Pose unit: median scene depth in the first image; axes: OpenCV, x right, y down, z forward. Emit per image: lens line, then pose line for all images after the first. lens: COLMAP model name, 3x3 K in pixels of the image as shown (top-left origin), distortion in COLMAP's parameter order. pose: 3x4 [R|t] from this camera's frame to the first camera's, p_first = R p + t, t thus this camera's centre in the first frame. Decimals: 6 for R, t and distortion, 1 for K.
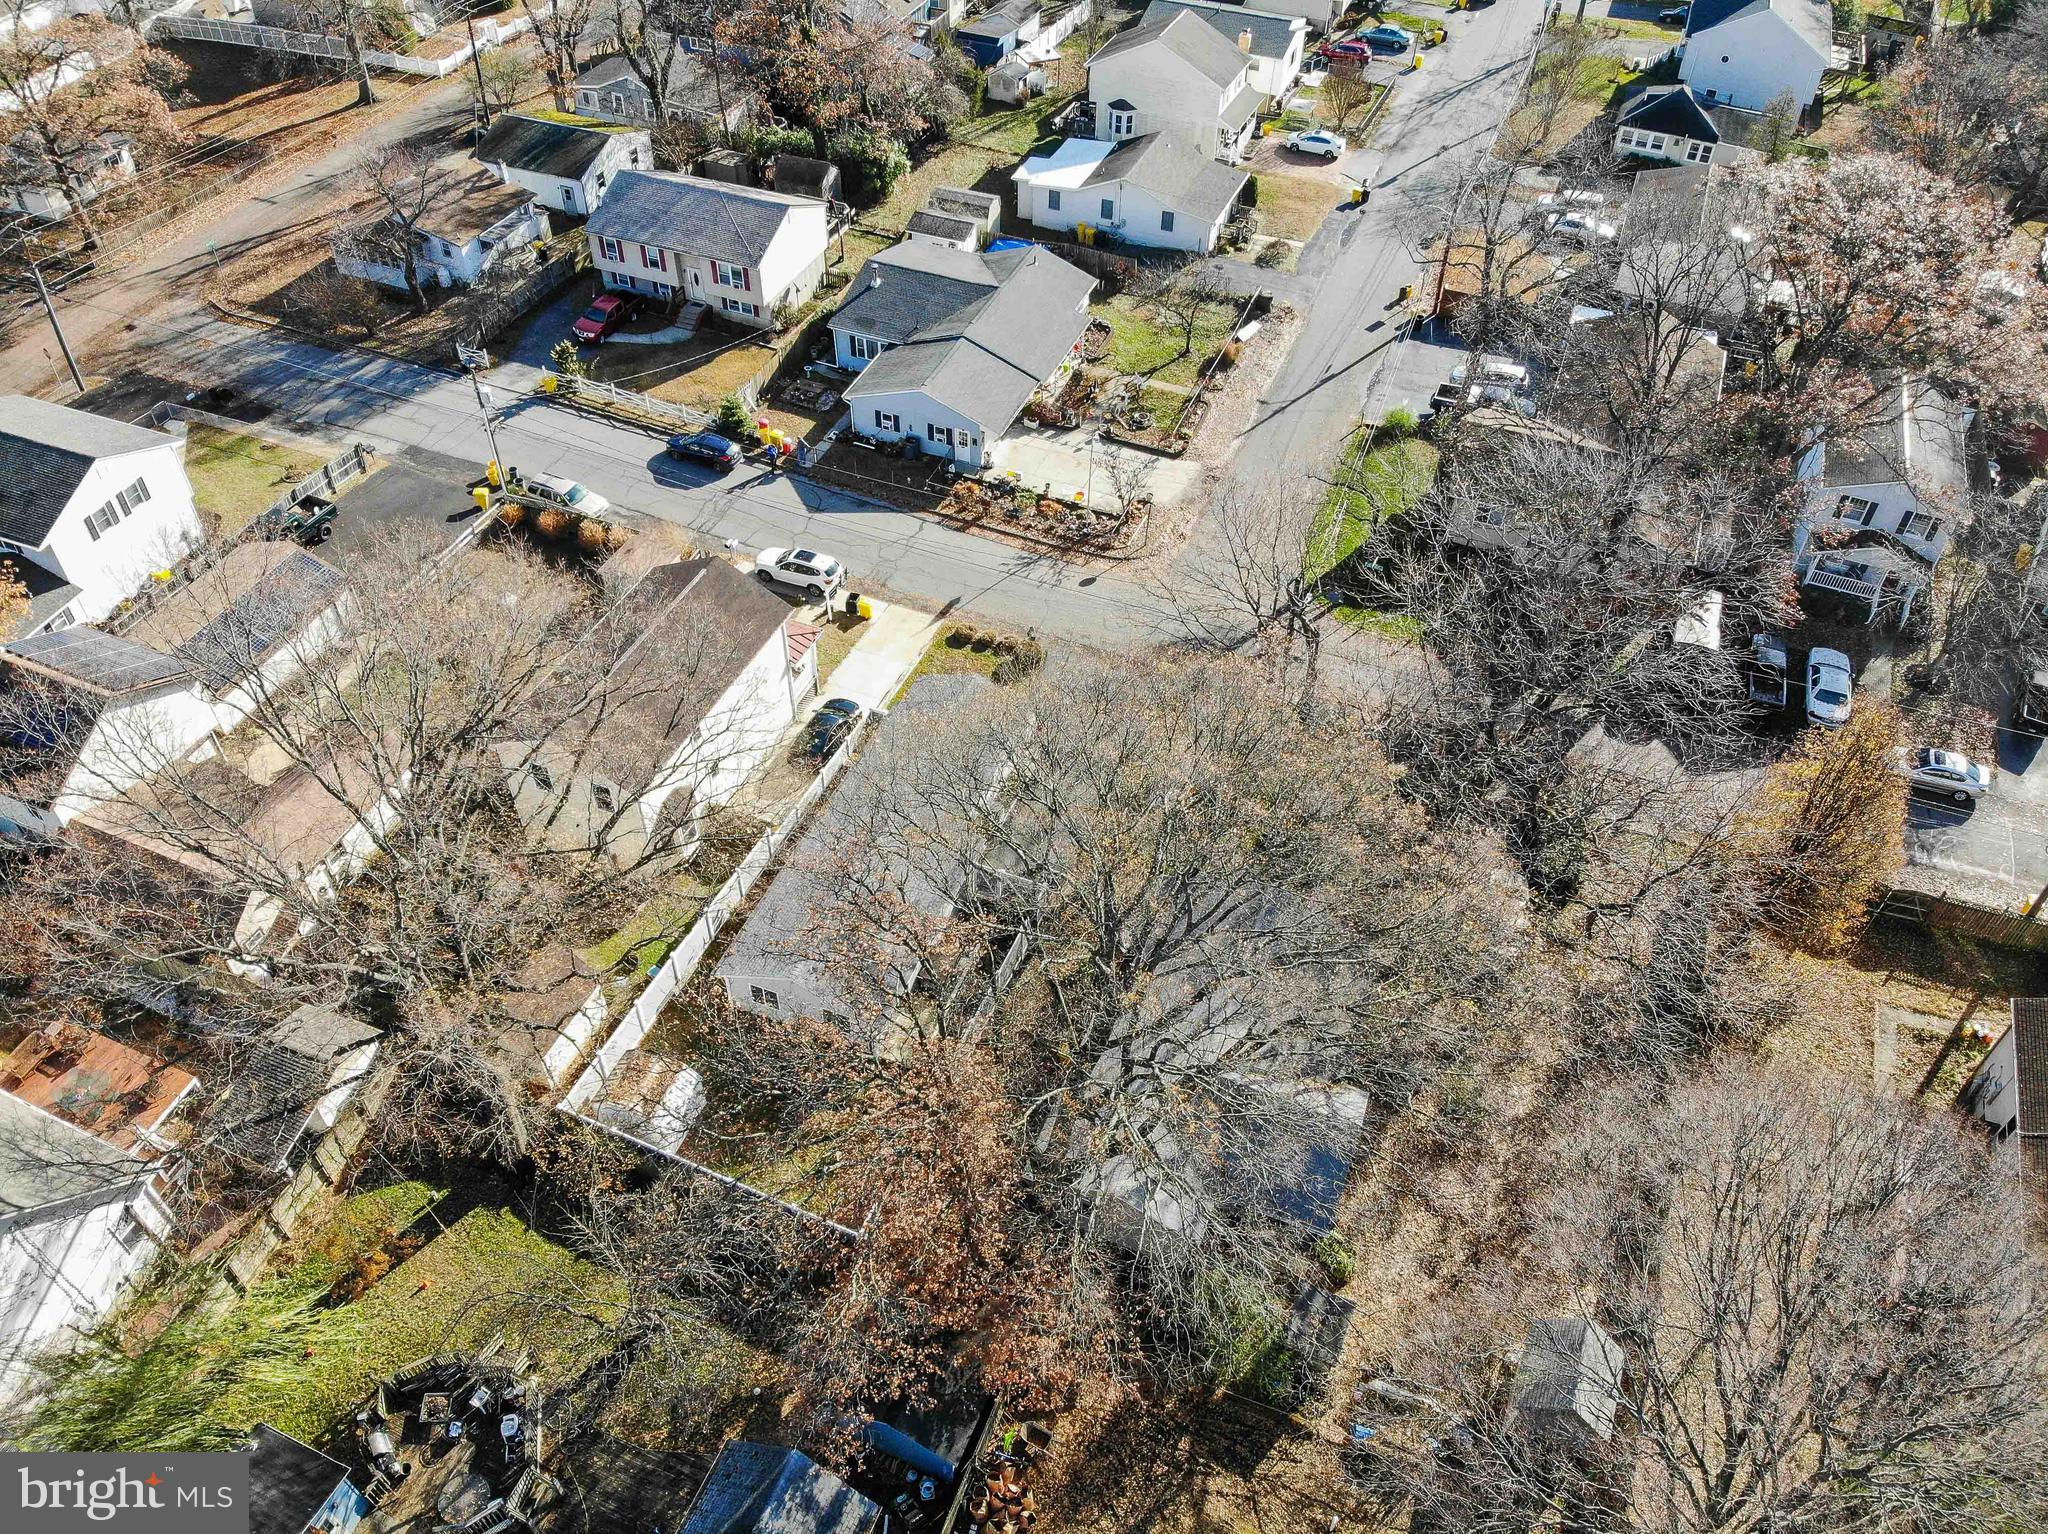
lens RADIAL K [[1463.0, 0, 1024.0], [0, 1463.0, 767.0], [0, 0, 1]] dist [0.072107, -0.197638]
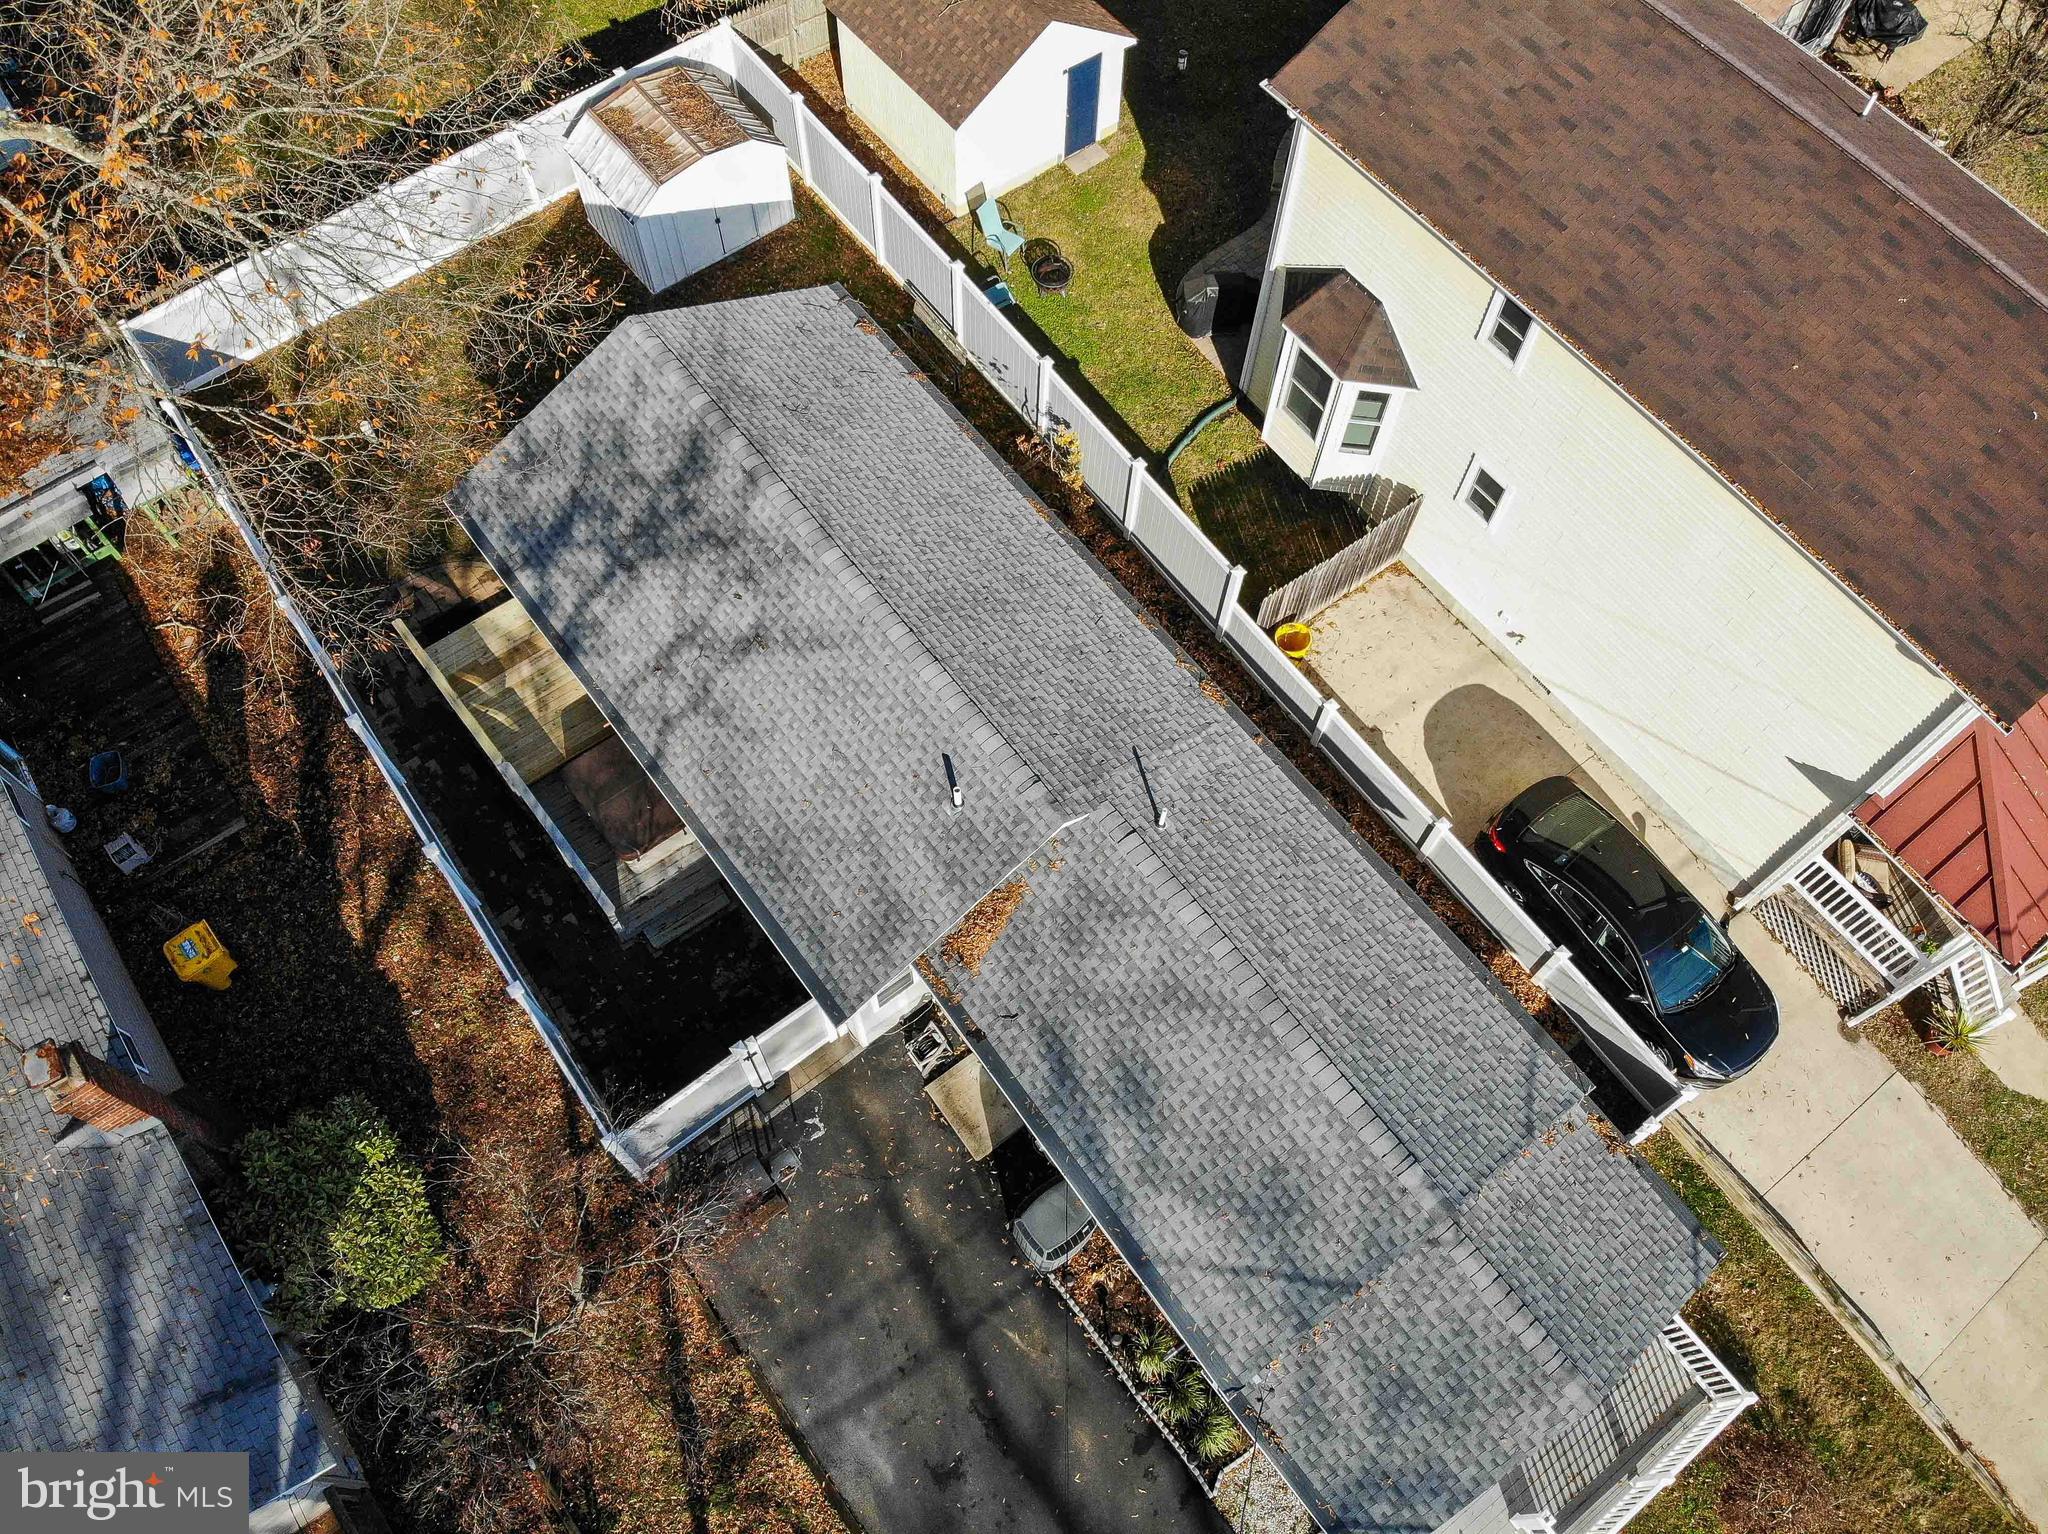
lens RADIAL K [[1463.0, 0, 1024.0], [0, 1463.0, 767.0], [0, 0, 1]] dist [0.072107, -0.197638]
pose [[-0.514701, 0.760646, -0.395603, 0.023331], [-0.621036, -0.012650, 0.783680, -0.147282], [0.591098, 0.649044, 0.478899, 0.577705]]
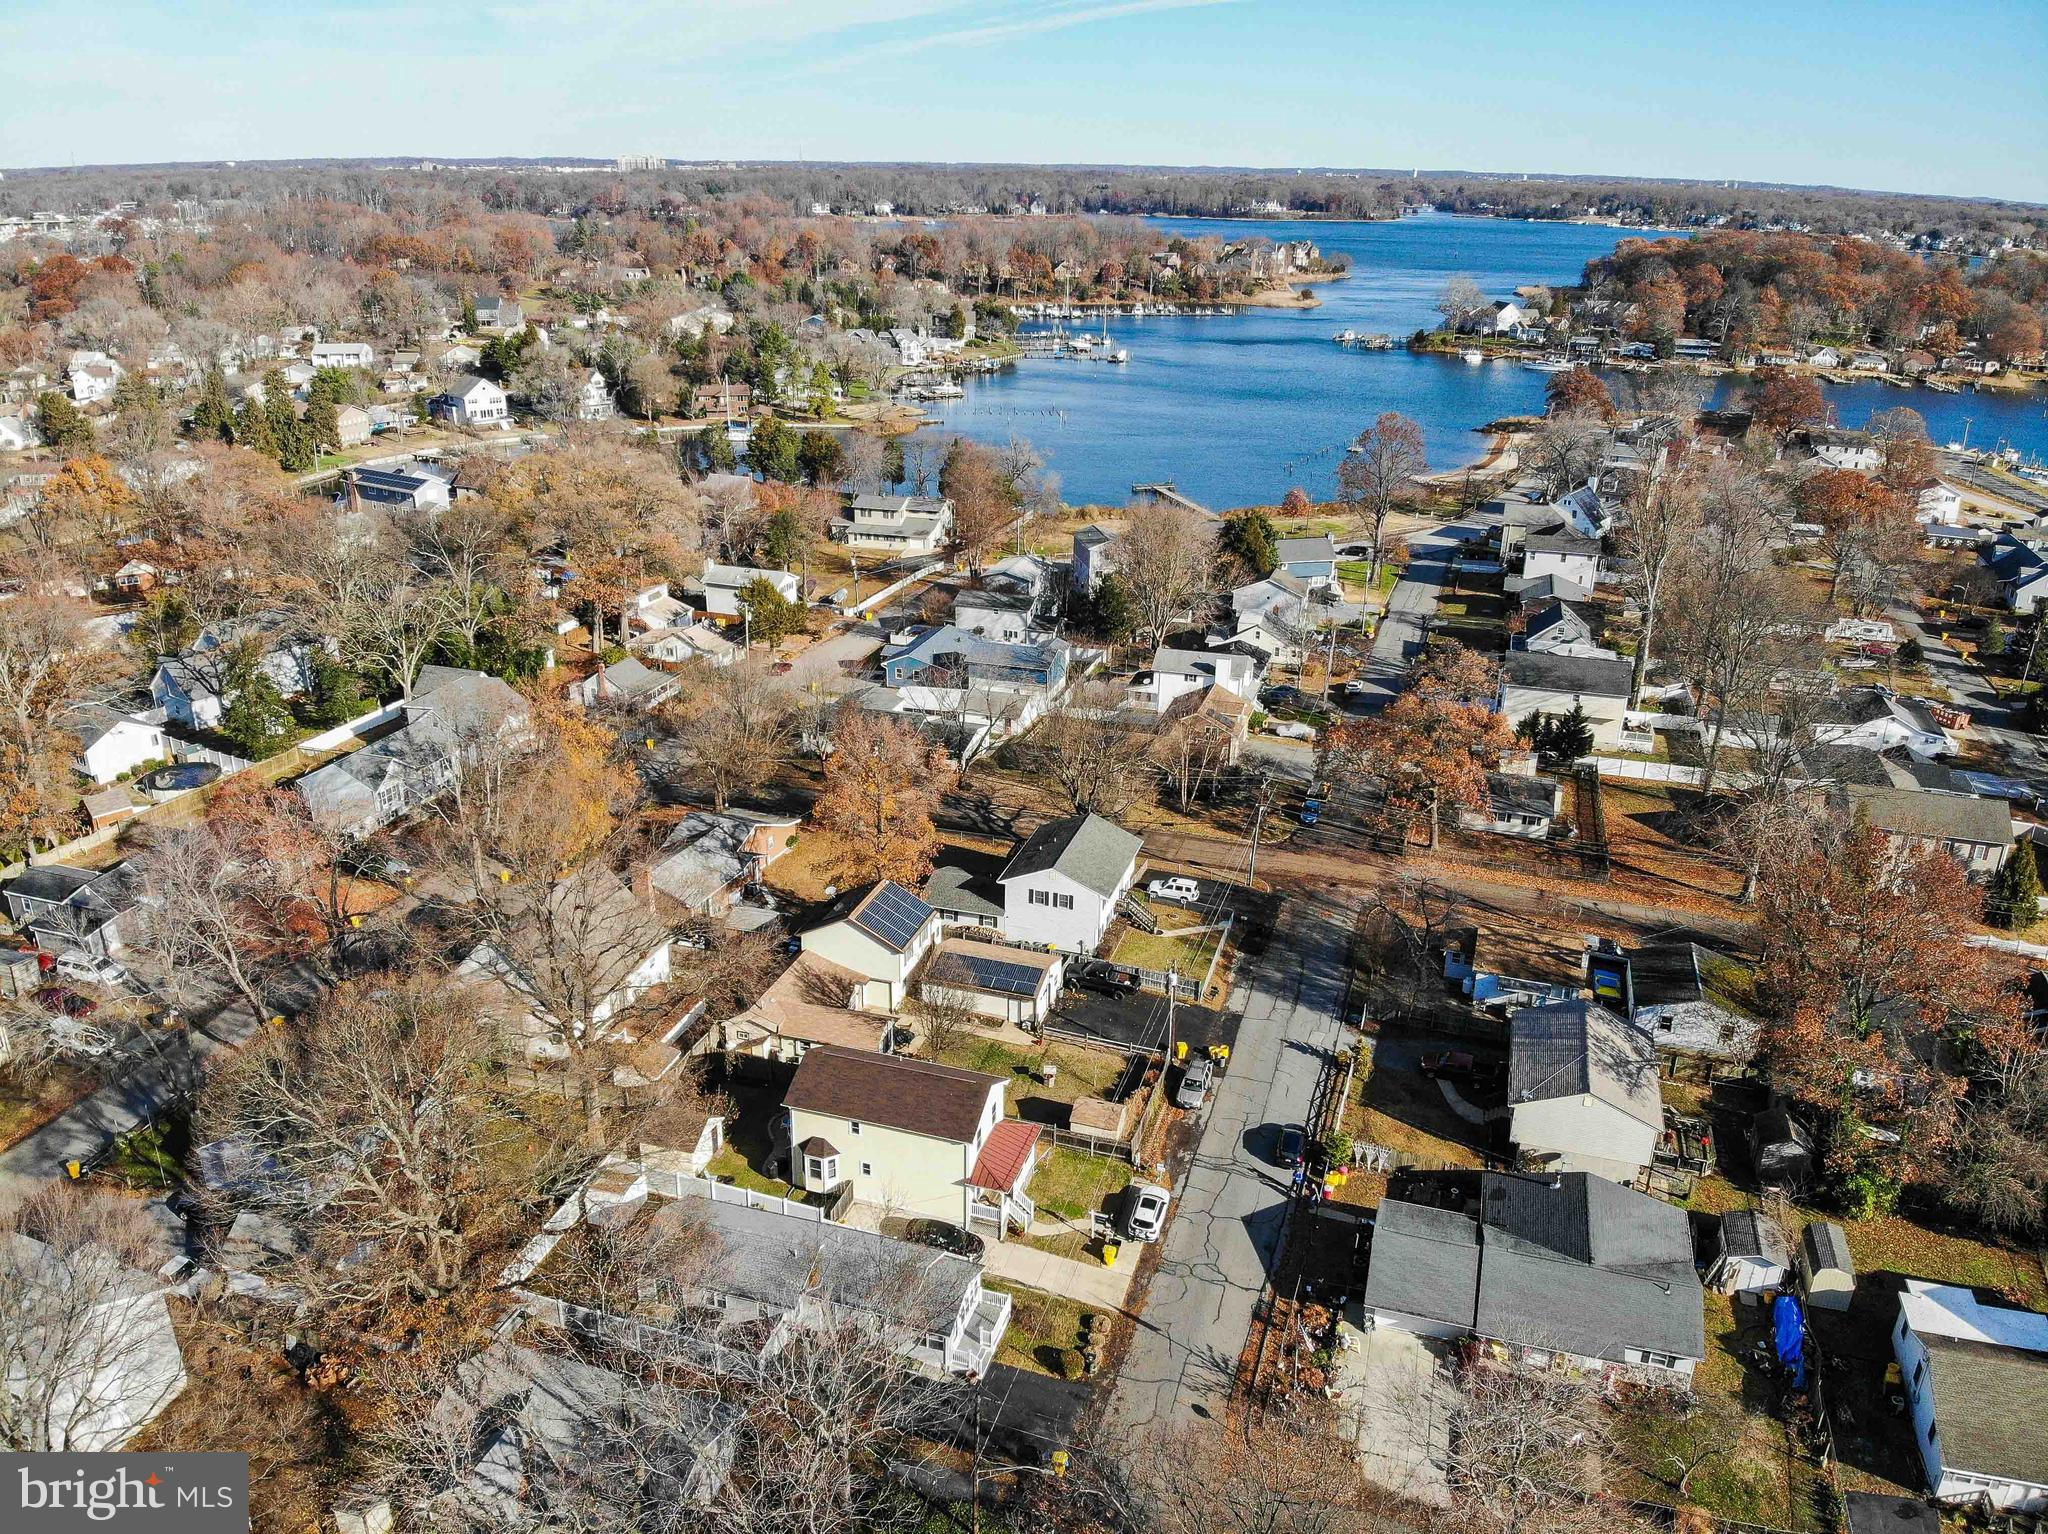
lens RADIAL K [[1463.0, 0, 1024.0], [0, 1463.0, 767.0], [0, 0, 1]] dist [0.072107, -0.197638]
pose [[0.088934, 0.361306, -0.928196, 0.740026], [-0.725155, 0.662329, 0.188336, -0.473280], [0.682819, 0.656337, 0.320906, 0.260690]]
